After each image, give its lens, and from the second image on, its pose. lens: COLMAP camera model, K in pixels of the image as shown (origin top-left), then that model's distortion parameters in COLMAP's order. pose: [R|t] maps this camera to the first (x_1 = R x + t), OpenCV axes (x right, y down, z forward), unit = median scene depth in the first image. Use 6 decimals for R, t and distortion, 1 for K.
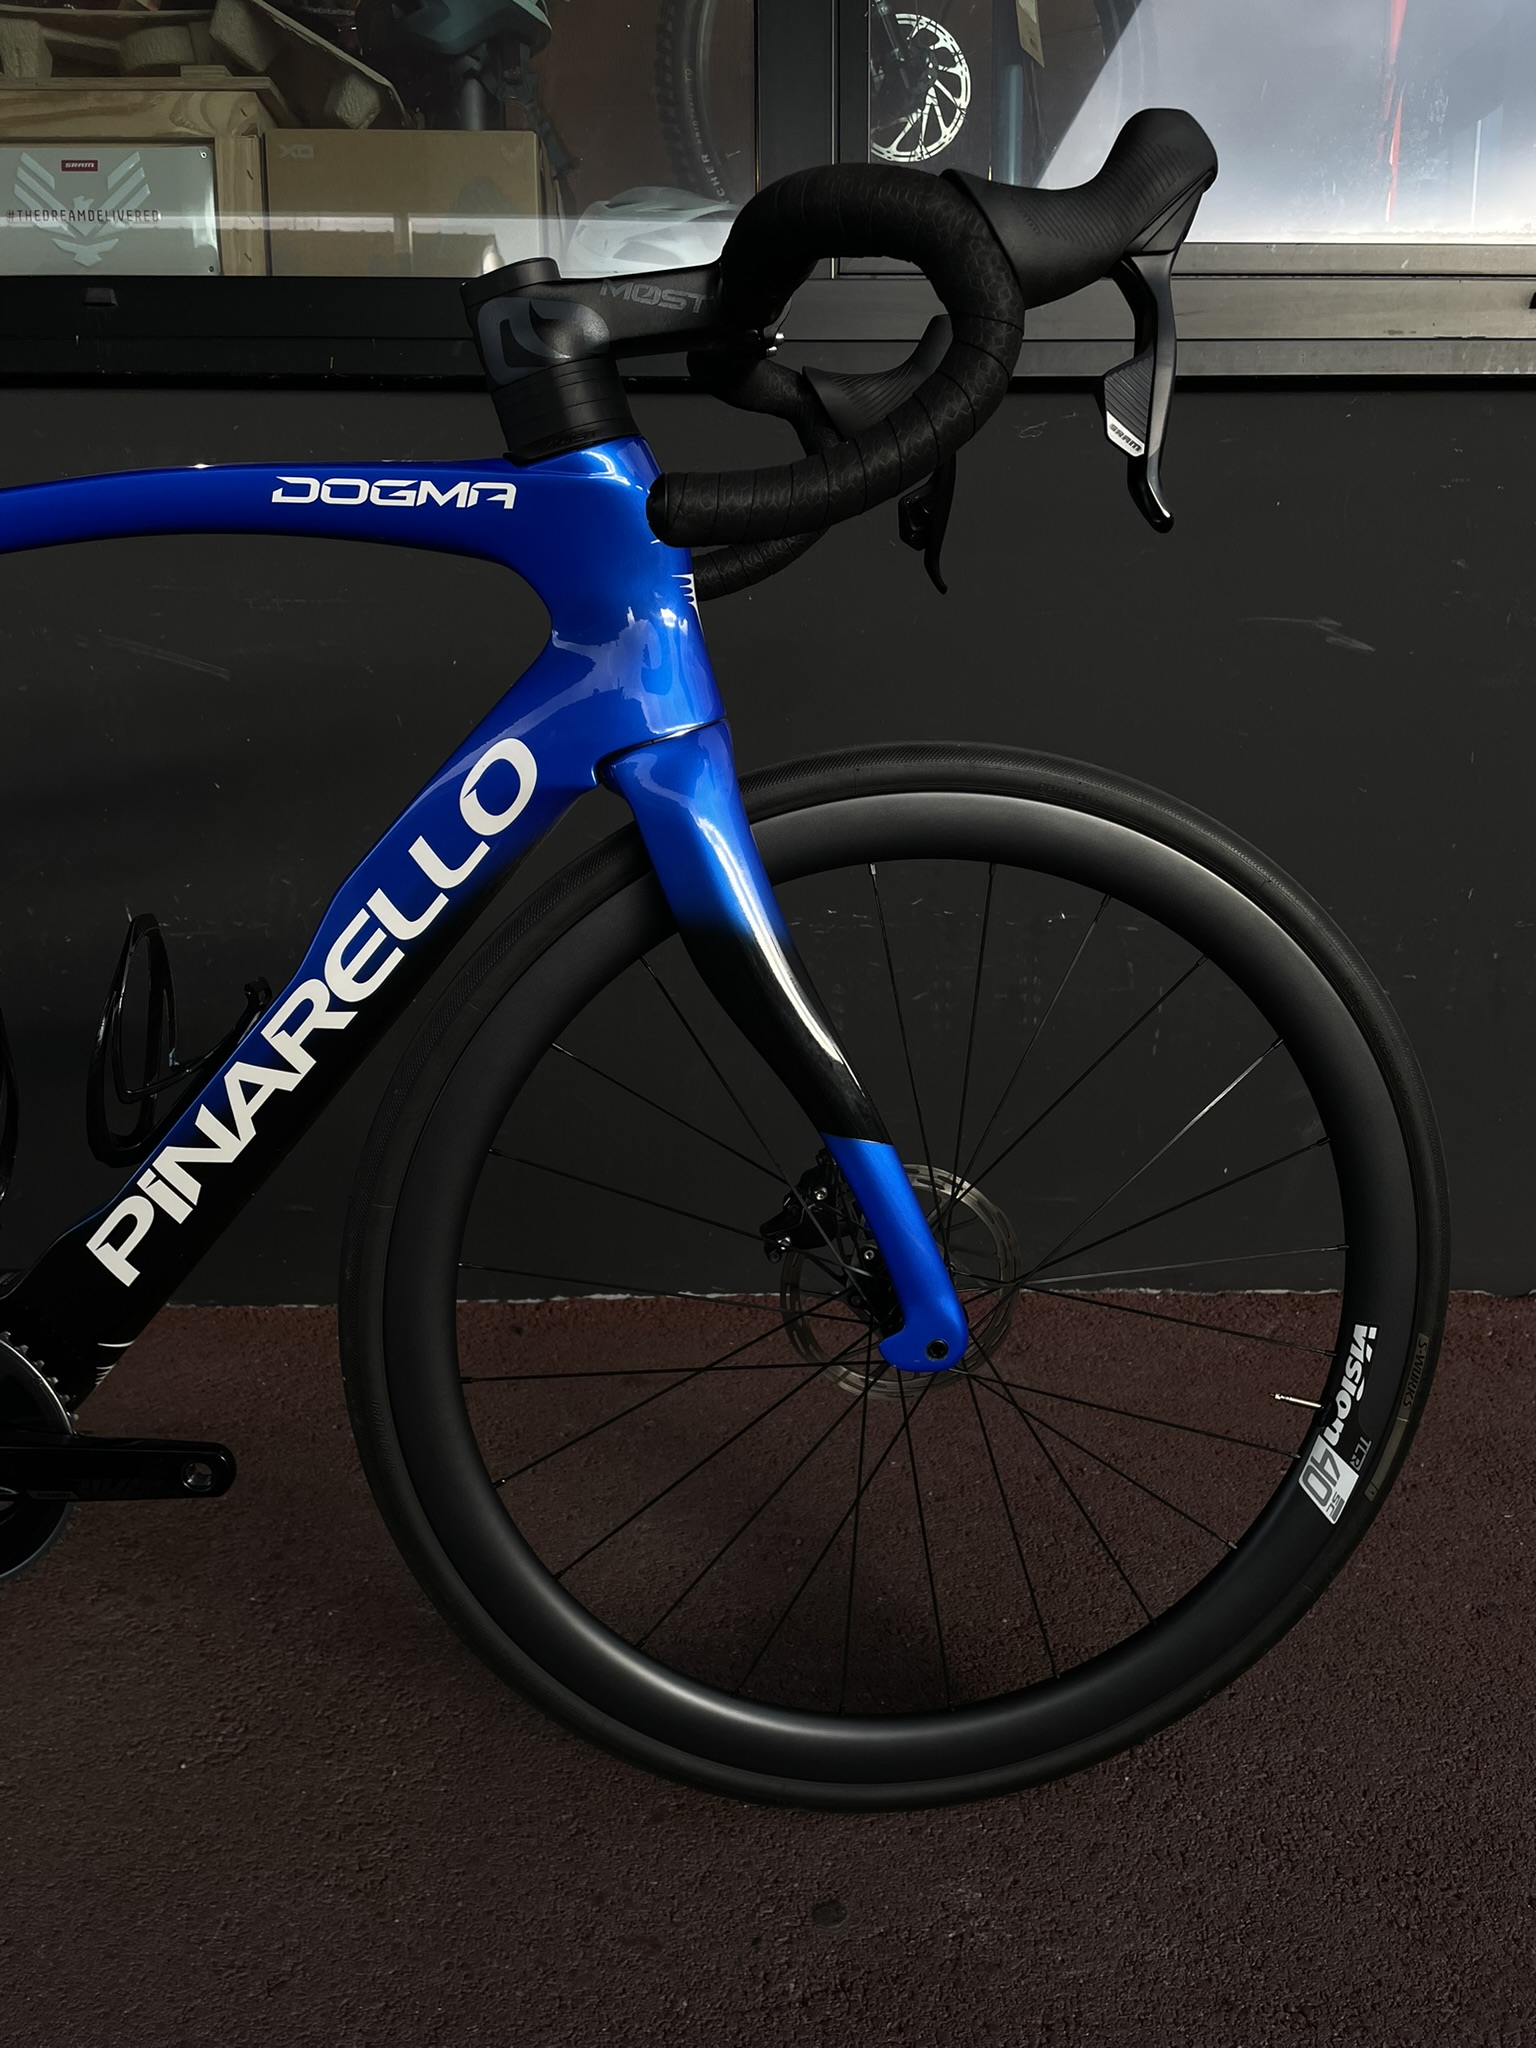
lens RADIAL K [[1561.2, 0, 785.8], [0, 1561.2, 1032.3], [0, 0, 1]] dist [0.088928, -0.114611]
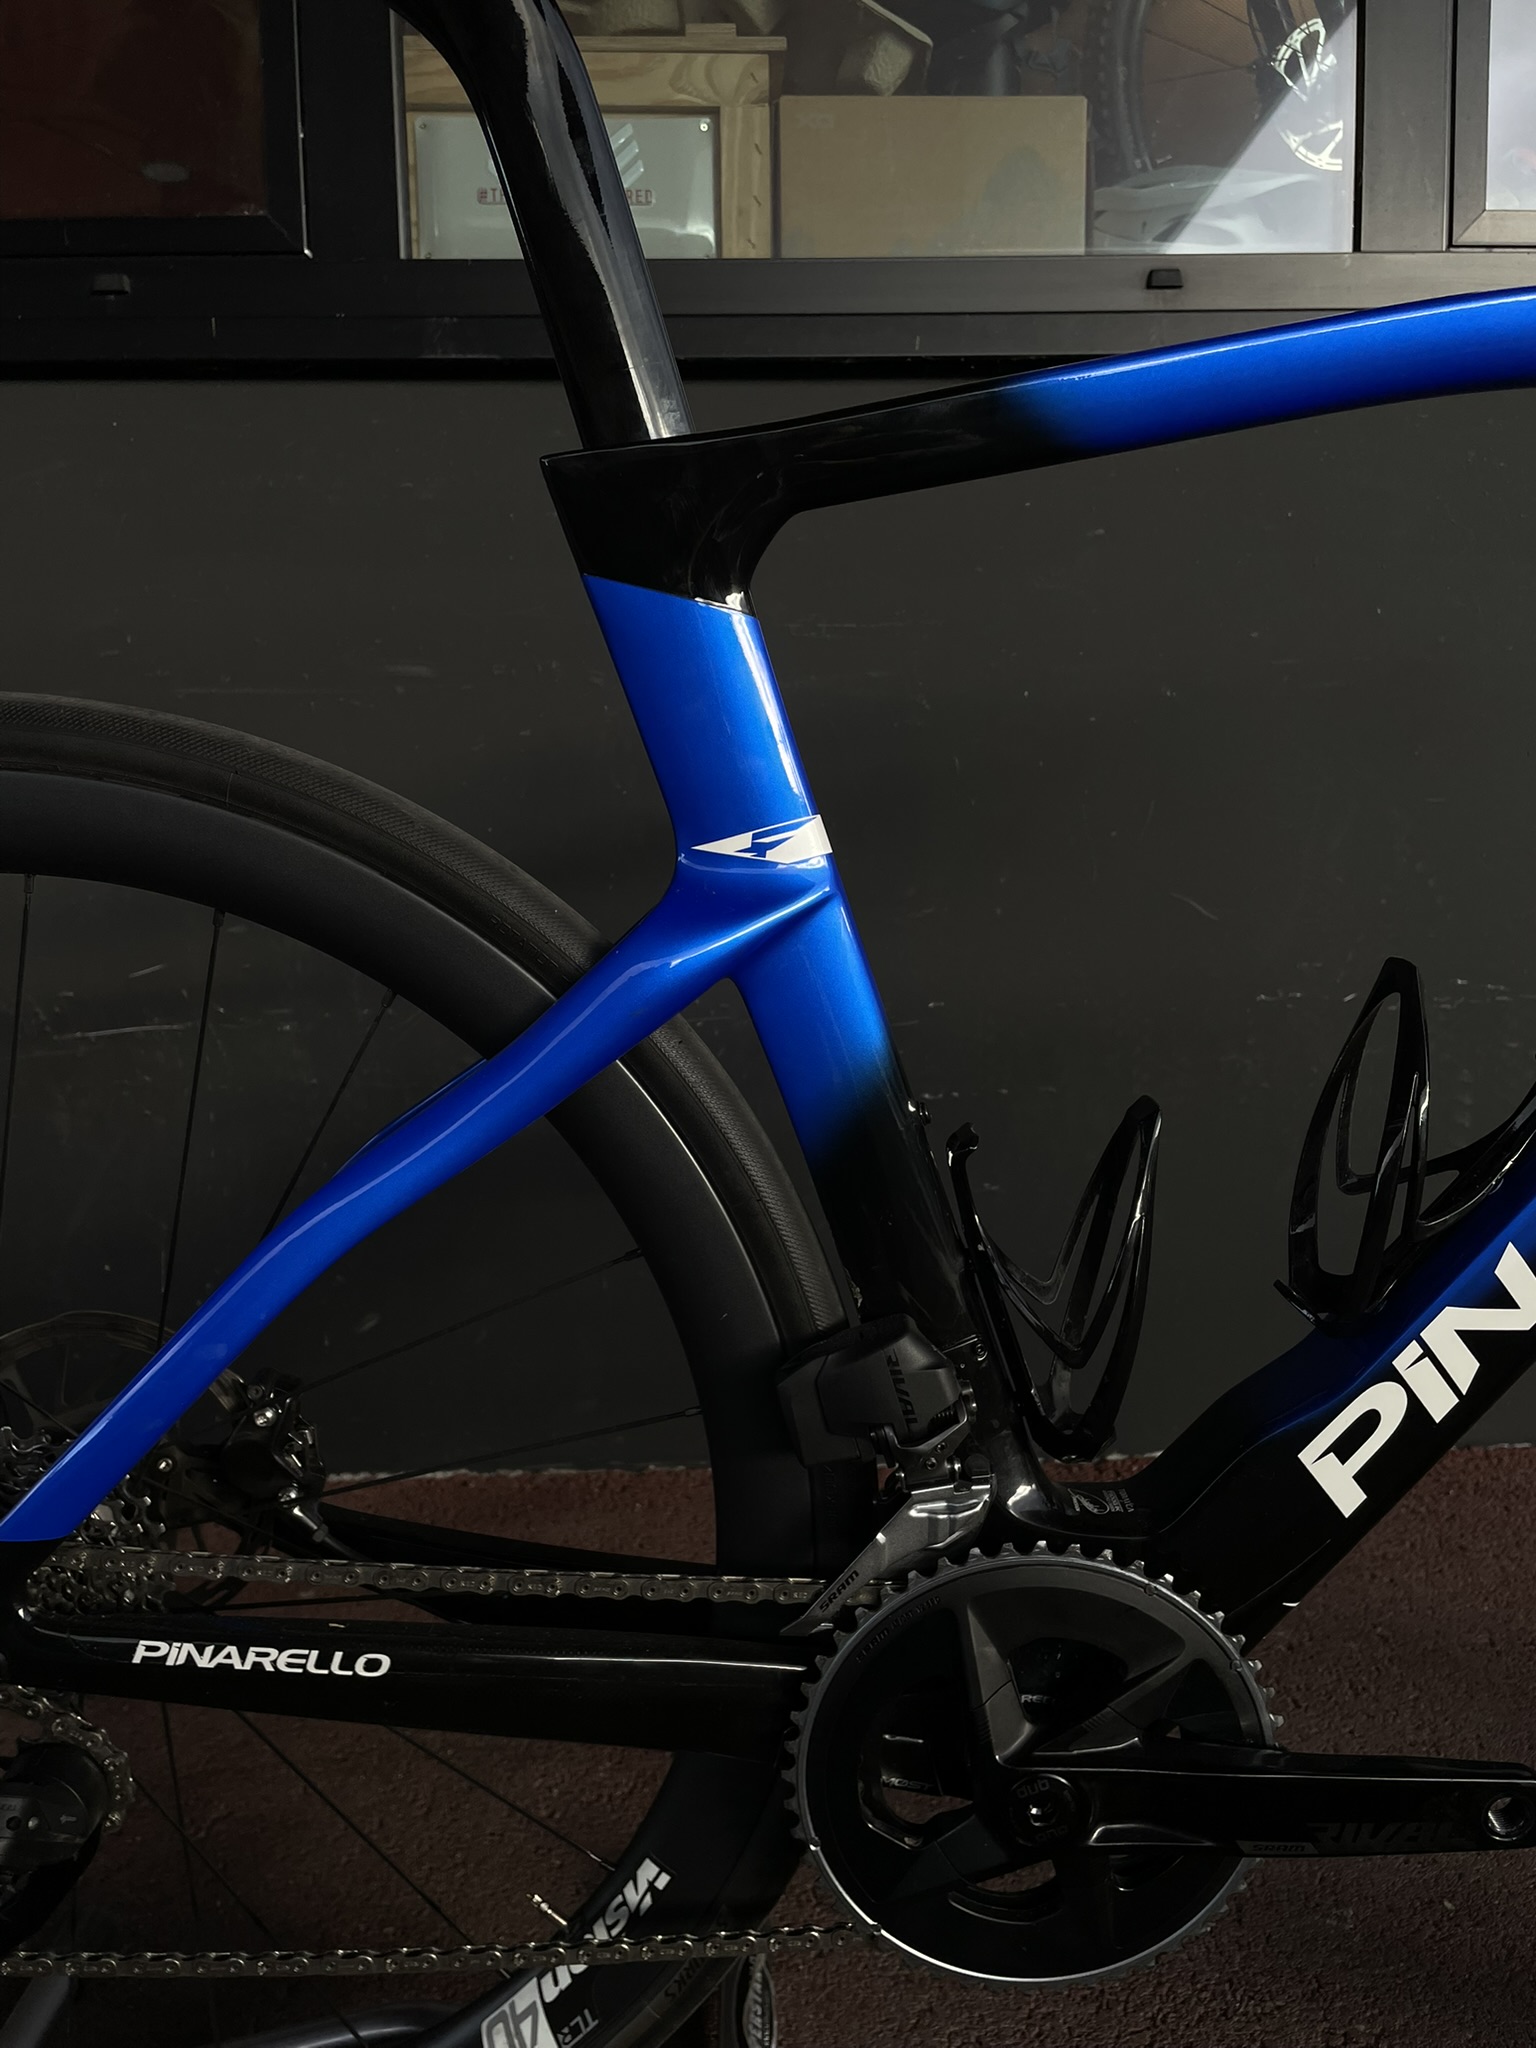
lens RADIAL K [[1561.2, 0, 774.4], [0, 1561.2, 1028.2], [0, 0, 1]] dist [0.088928, -0.114611]
pose [[0.999921, -0.012582, 0.000730, -0.601483], [0.012603, 0.997670, -0.067047, -0.002548], [0.000116, 0.067051, 0.997750, 0.297342]]
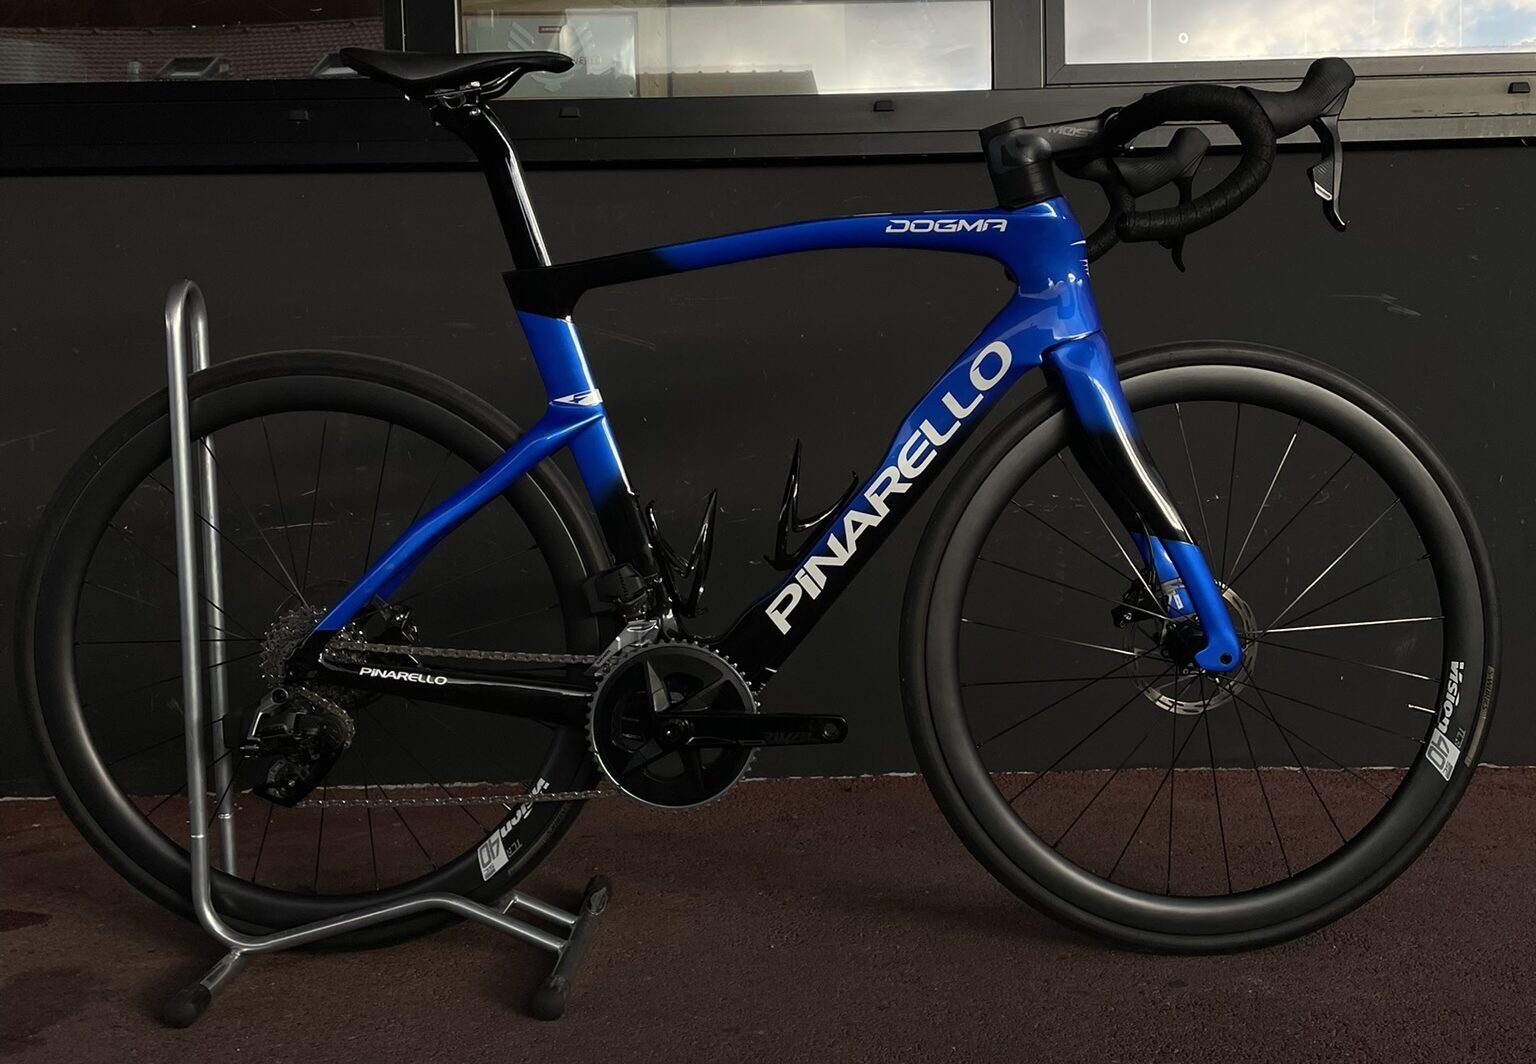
lens RADIAL K [[1556.9, 0, 792.4], [0, 1556.9, 502.6], [0, 0, 1]] dist [0.084741, 0.000000]
pose [[0.999722, -0.017155, -0.016181, -0.344003], [0.014436, 0.987758, -0.155325, 0.269911], [0.018648, 0.155048, 0.987731, -0.787842]]
